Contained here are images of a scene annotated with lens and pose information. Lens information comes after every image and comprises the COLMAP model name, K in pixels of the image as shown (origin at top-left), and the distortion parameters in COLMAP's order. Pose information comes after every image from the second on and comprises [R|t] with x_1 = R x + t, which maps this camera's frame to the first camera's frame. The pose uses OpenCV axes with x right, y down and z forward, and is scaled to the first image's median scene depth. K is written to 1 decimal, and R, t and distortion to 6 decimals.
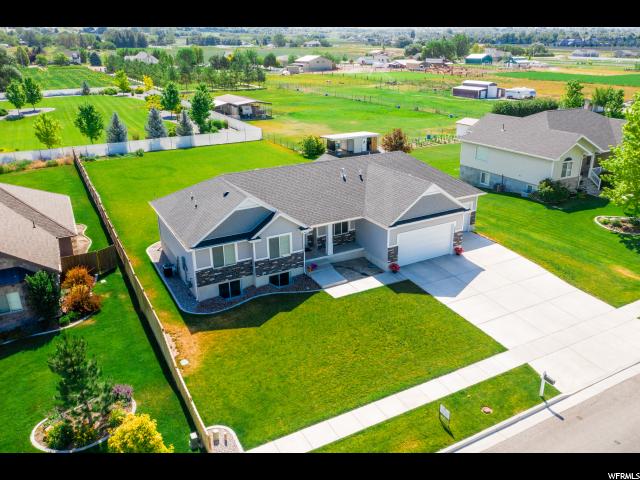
lens RADIAL K [[502.1, 0, 320.0], [0, 502.1, 240.0], [0, 0, 1]] dist [-0.025816, 0.008968]
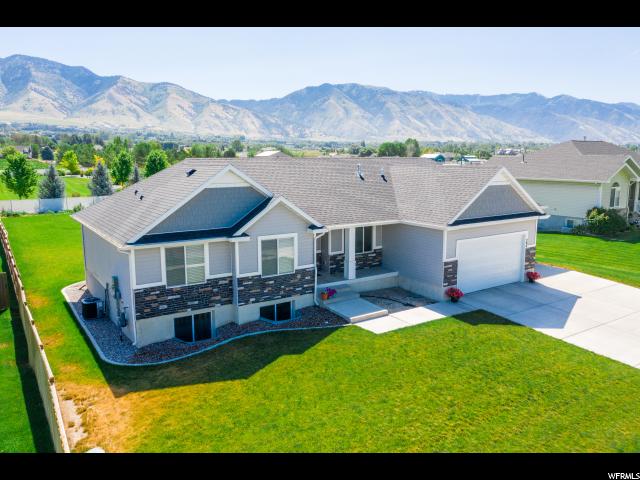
lens RADIAL K [[502.1, 0, 320.0], [0, 502.1, 240.0], [0, 0, 1]] dist [-0.025816, 0.008968]
pose [[0.996022, -0.005007, 0.088972, -0.079536], [0.023153, 0.978674, -0.204113, 0.114468], [-0.086053, 0.205361, 0.974896, 0.375915]]
